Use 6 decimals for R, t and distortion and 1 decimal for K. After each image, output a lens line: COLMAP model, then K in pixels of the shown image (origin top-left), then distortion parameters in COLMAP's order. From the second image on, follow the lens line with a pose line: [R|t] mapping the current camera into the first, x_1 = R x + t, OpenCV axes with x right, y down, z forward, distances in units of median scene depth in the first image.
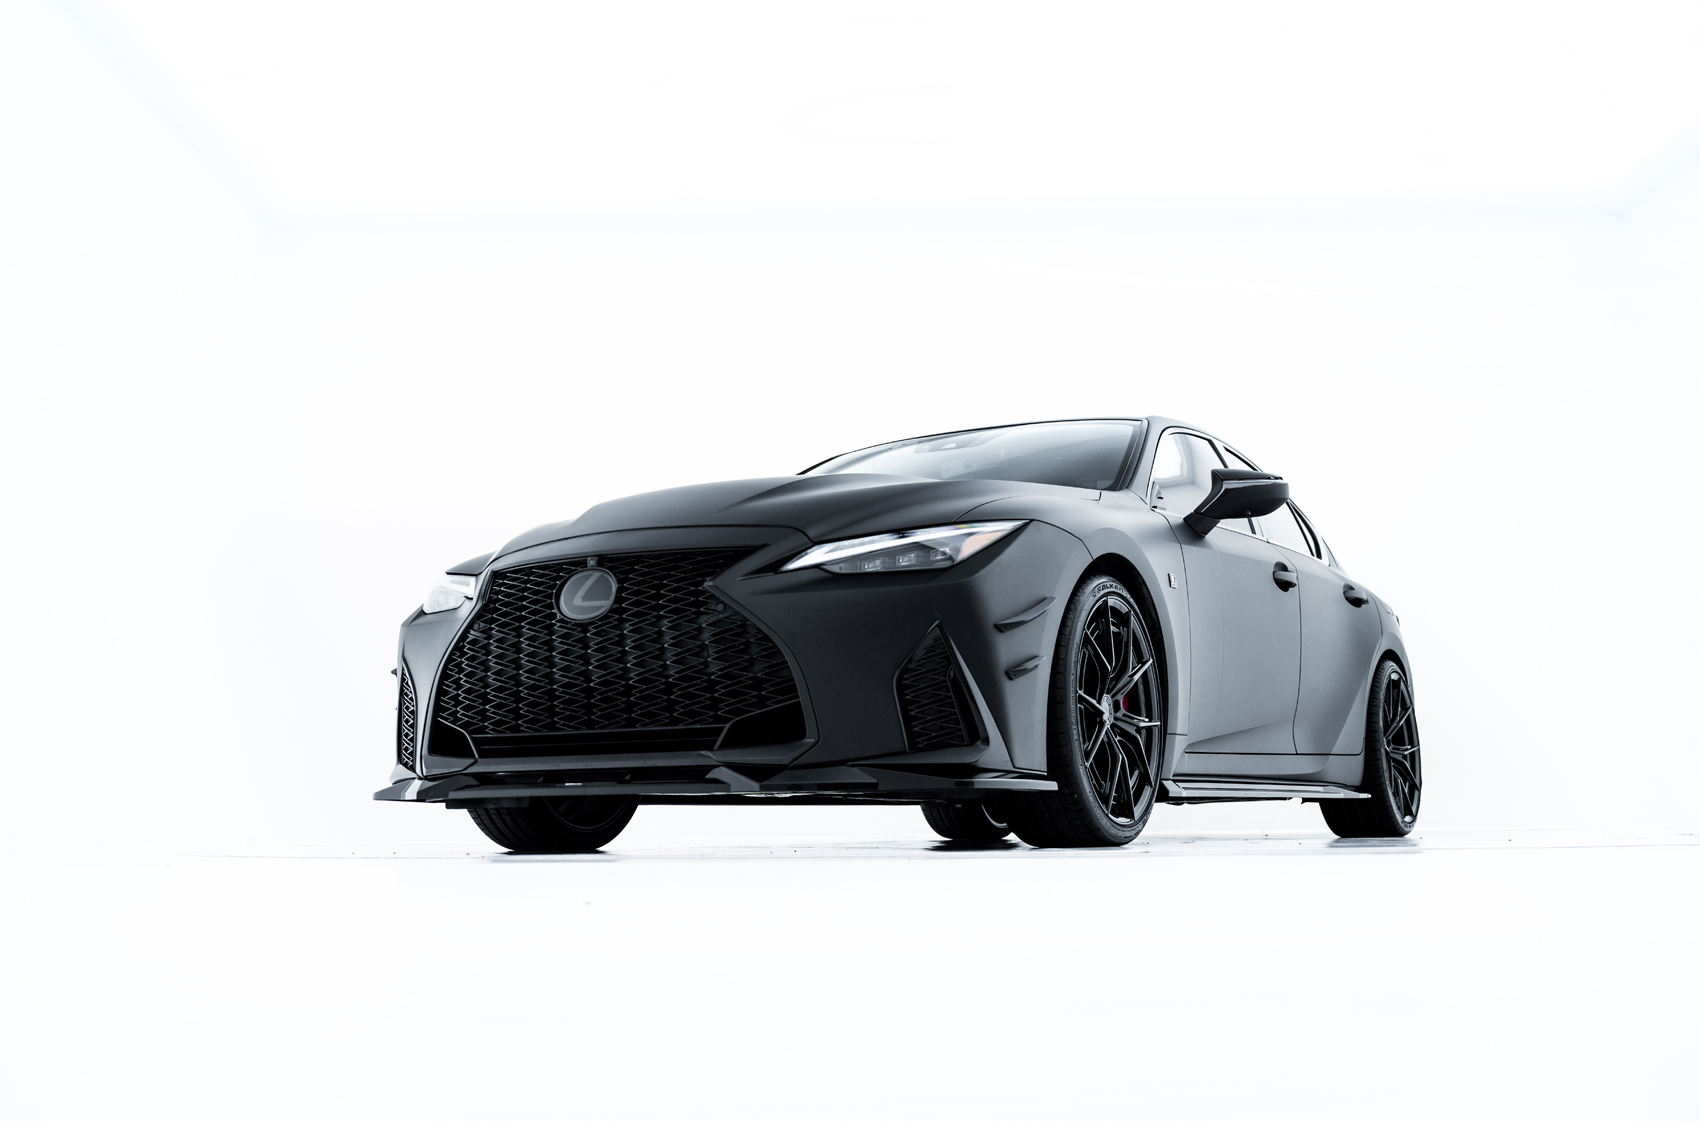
lens RADIAL K [[1851.8, 0, 850.0], [0, 1851.8, 560.5], [0, 0, 1]] dist [-0.012752, 0.005813]
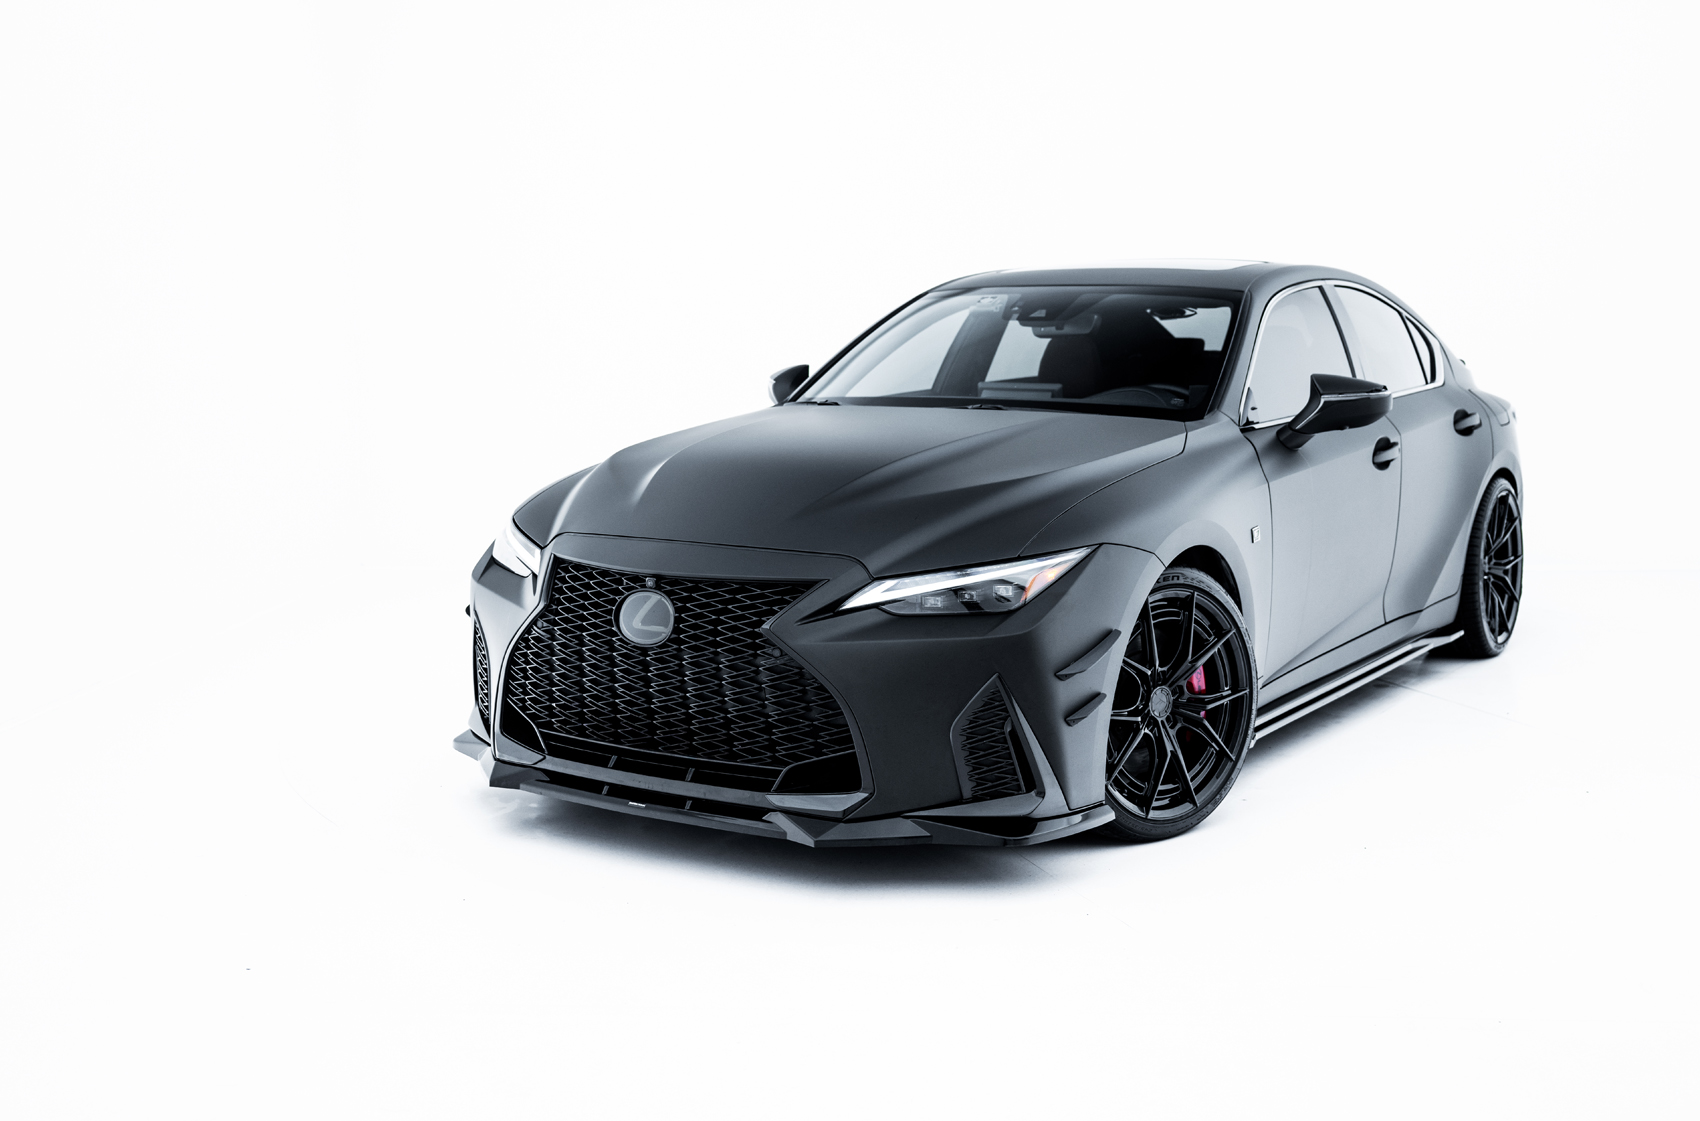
lens RADIAL K [[1852.9, 0, 850.0], [0, 1852.9, 560.5], [0, 0, 1]] dist [-0.008999, 0.000688]
pose [[0.997531, 0.018984, -0.067615, 0.033879], [0.000089, 0.962427, 0.271539, -0.282528], [0.070229, -0.270875, 0.960049, 0.063232]]
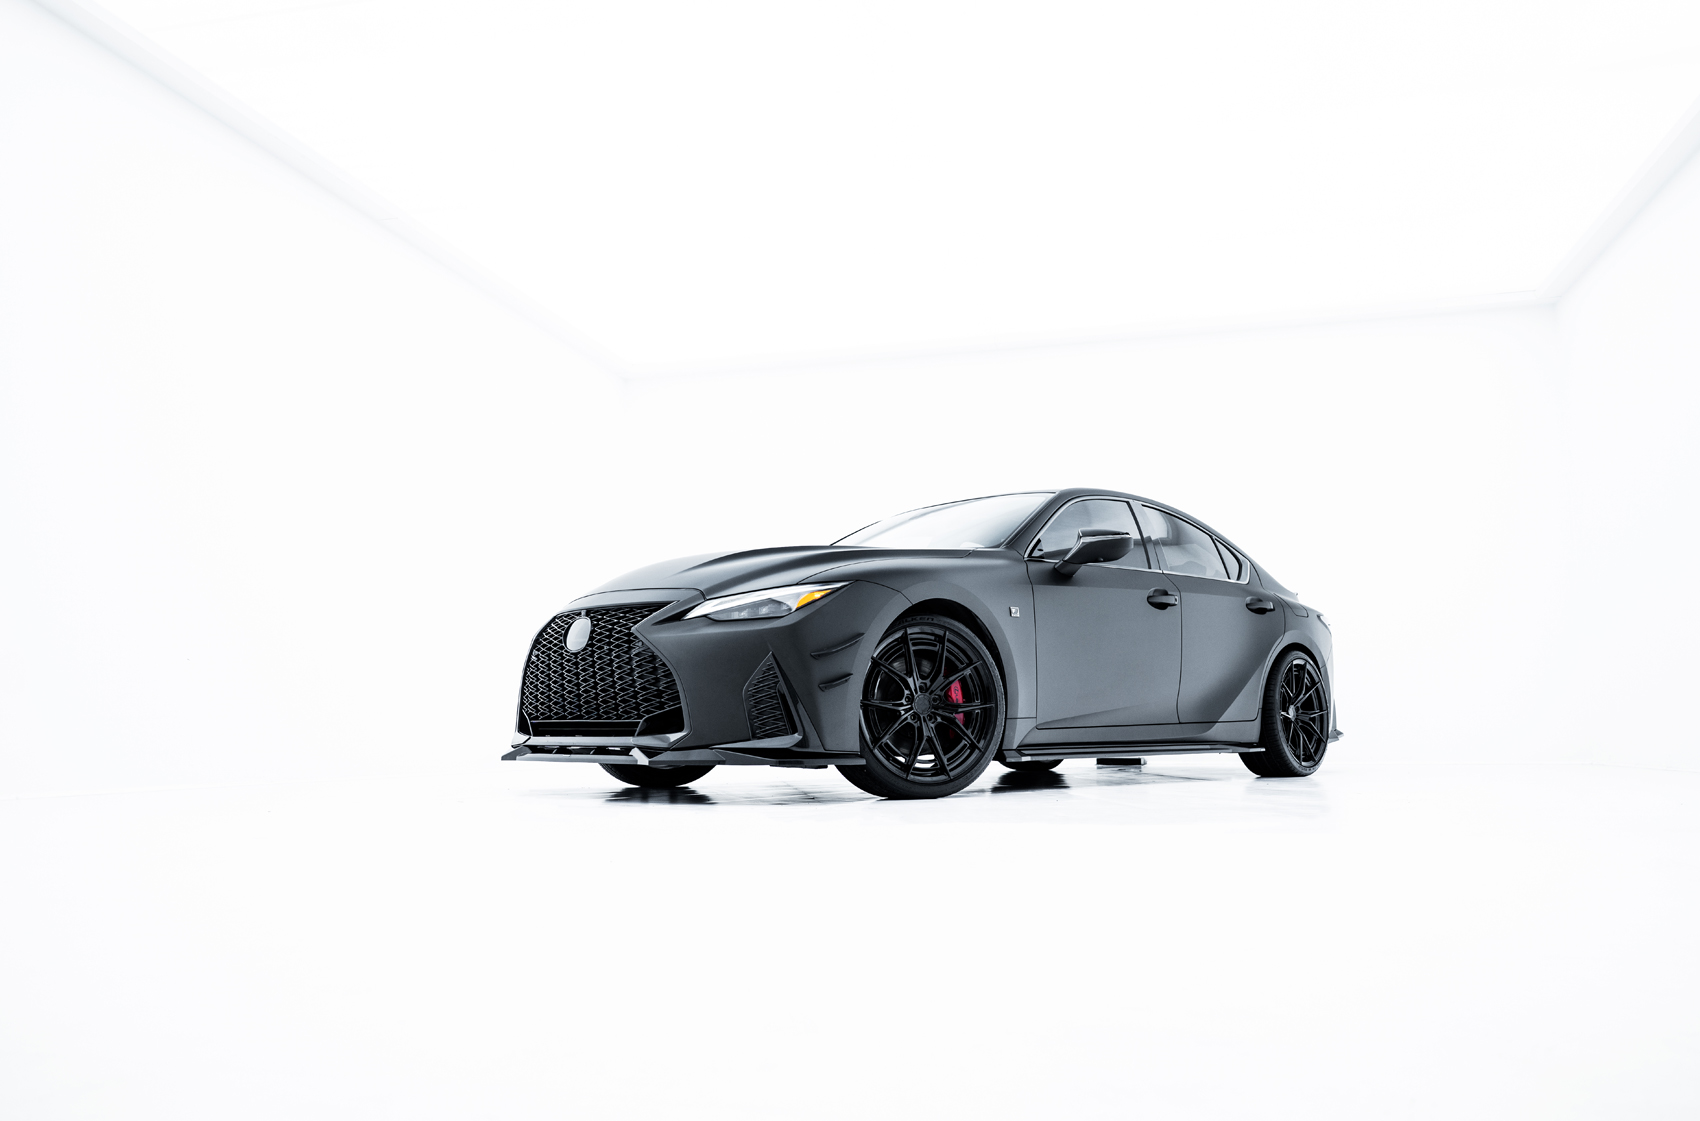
lens RADIAL K [[1189.1, 0, 858.5], [0, 1189.1, 584.6], [0, 0, 1]] dist [0.002199, 0.000271]
pose [[0.964115, -0.020166, -0.264718, 0.359039], [0.026814, 0.999409, 0.021521, -0.039627], [0.264128, -0.027847, 0.964086, 0.088448]]
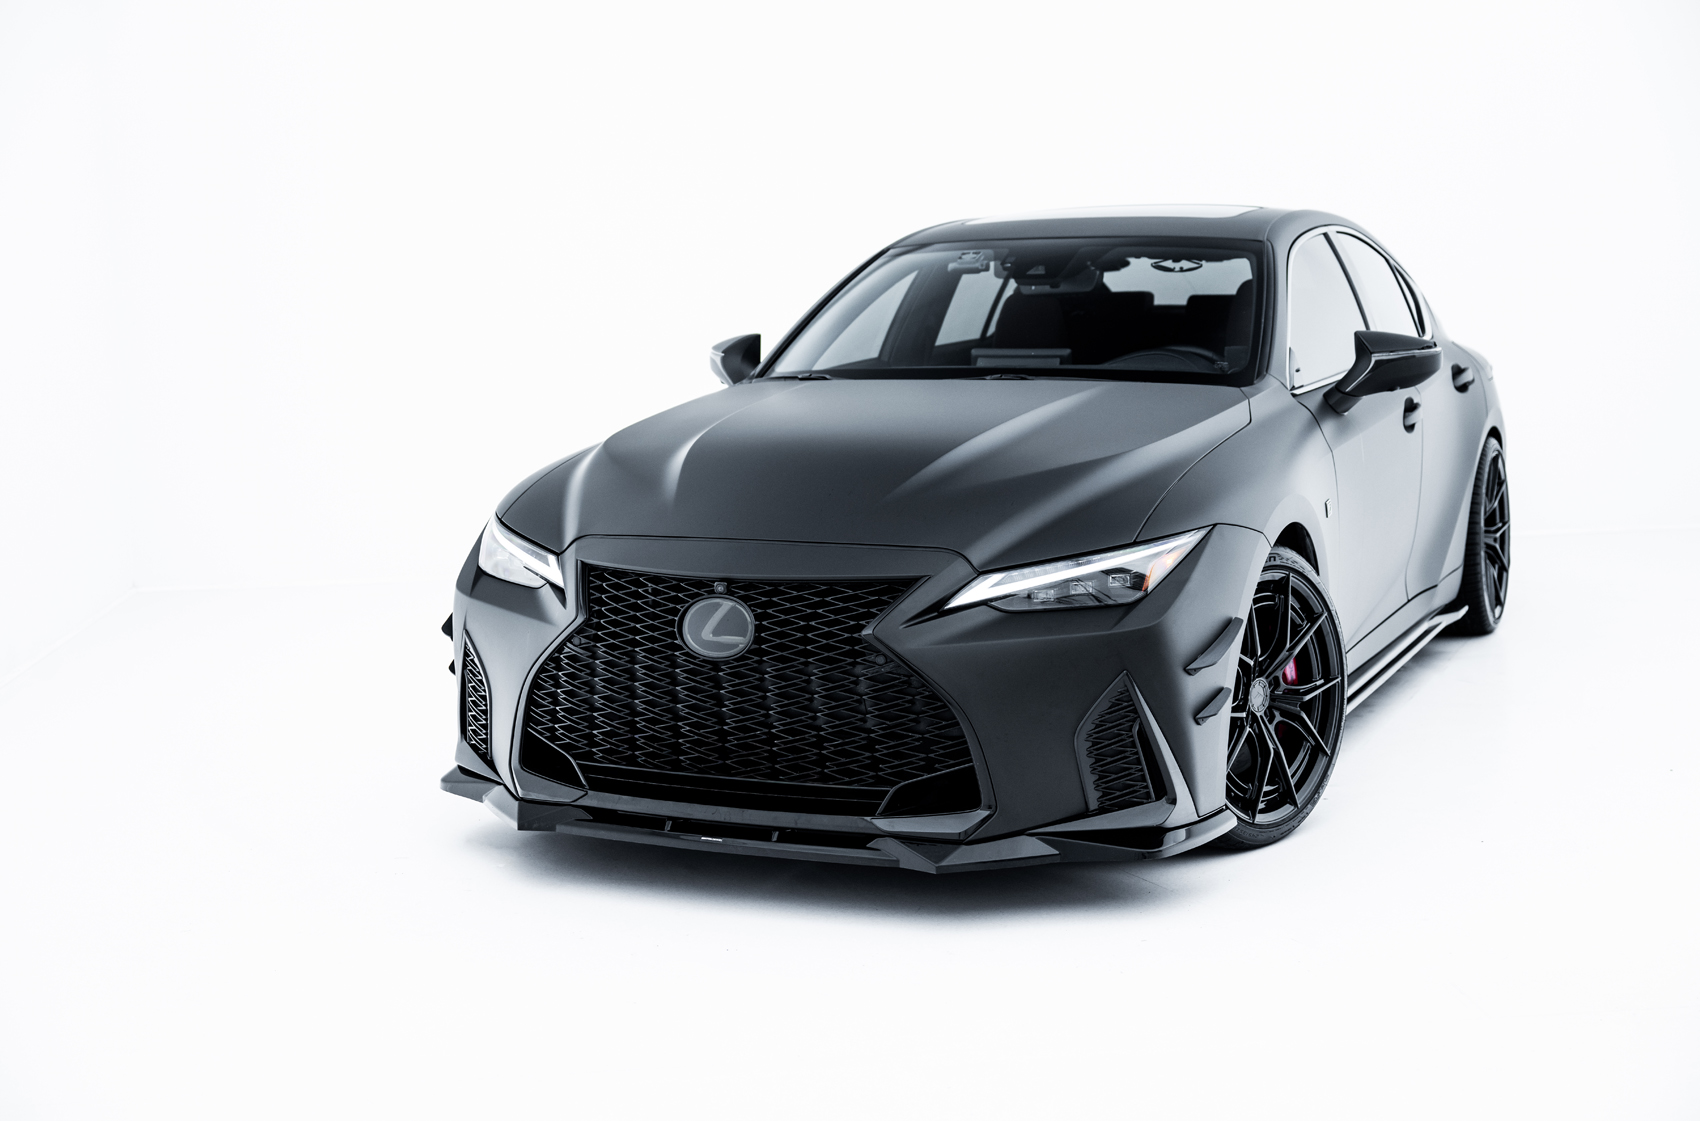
lens RADIAL K [[2188.7, 0, 850.0], [0, 2188.7, 560.5], [0, 0, 1]] dist [-0.008513, 0.003388]
pose [[0.996871, -0.021039, 0.076201, -0.158633], [-0.000684, 0.961603, 0.274444, -0.298356], [-0.079049, -0.273637, 0.958579, 0.010918]]
